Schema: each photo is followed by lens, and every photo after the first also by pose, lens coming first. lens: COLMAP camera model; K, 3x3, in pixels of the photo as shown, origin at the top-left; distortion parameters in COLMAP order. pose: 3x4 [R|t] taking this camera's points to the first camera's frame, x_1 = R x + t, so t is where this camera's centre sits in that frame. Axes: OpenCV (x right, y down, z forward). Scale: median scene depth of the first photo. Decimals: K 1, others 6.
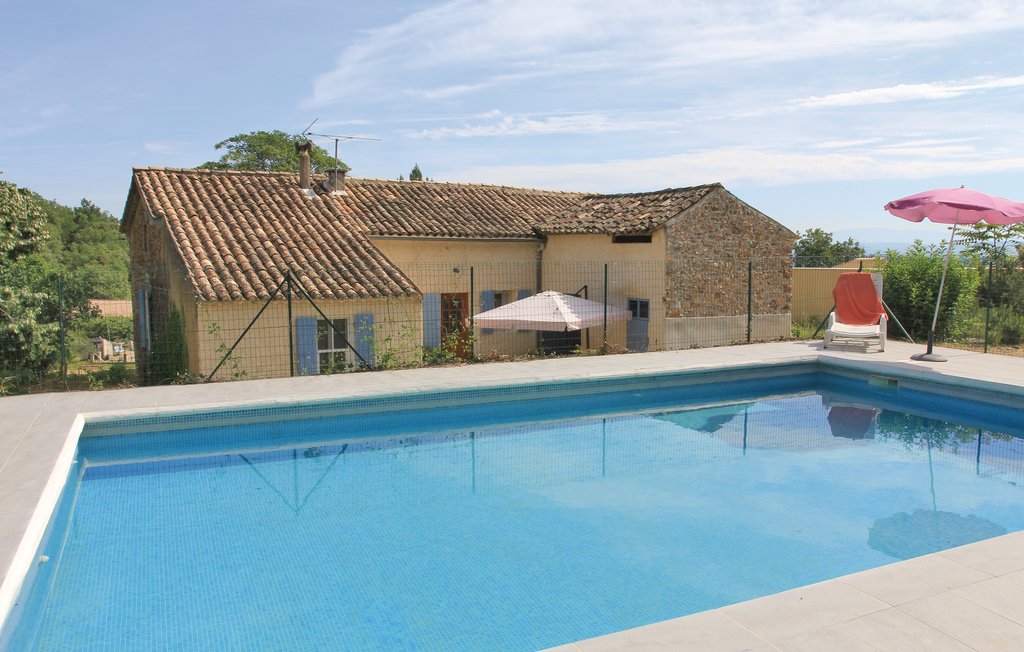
lens RADIAL K [[810.5, 0, 512.0], [0, 810.5, 326.0], [0, 0, 1]] dist [-0.079428, -0.000159]
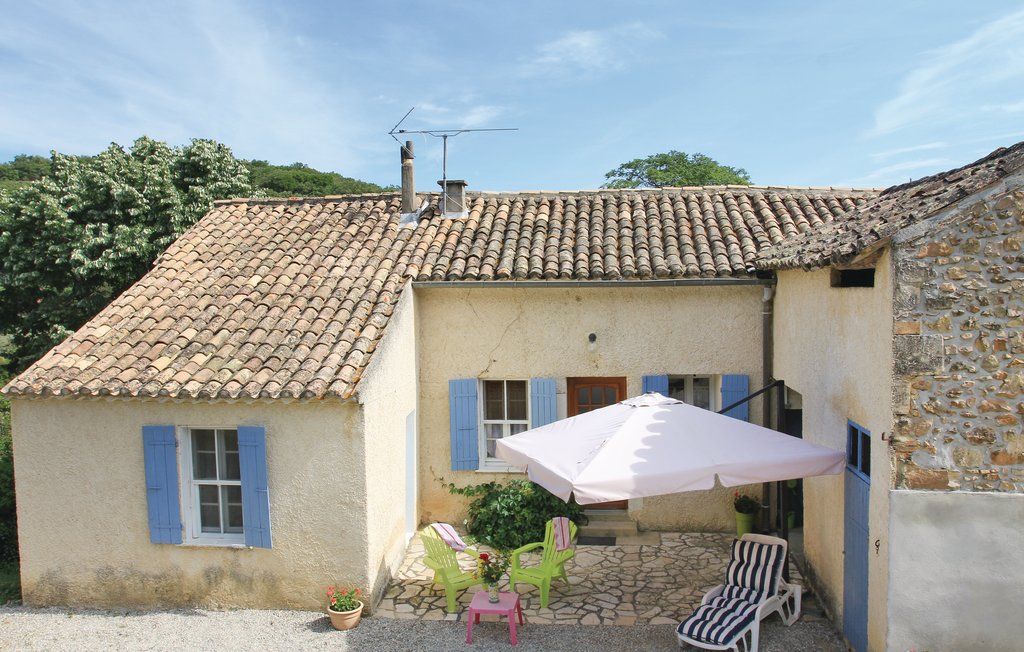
lens RADIAL K [[810.5, 0, 512.0], [0, 810.5, 326.0], [0, 0, 1]] dist [-0.079428, -0.000159]
pose [[0.790669, 0.011620, -0.612133, 0.267642], [-0.039137, 0.998734, -0.031593, -0.065431], [0.610991, 0.048936, 0.790123, 0.593017]]
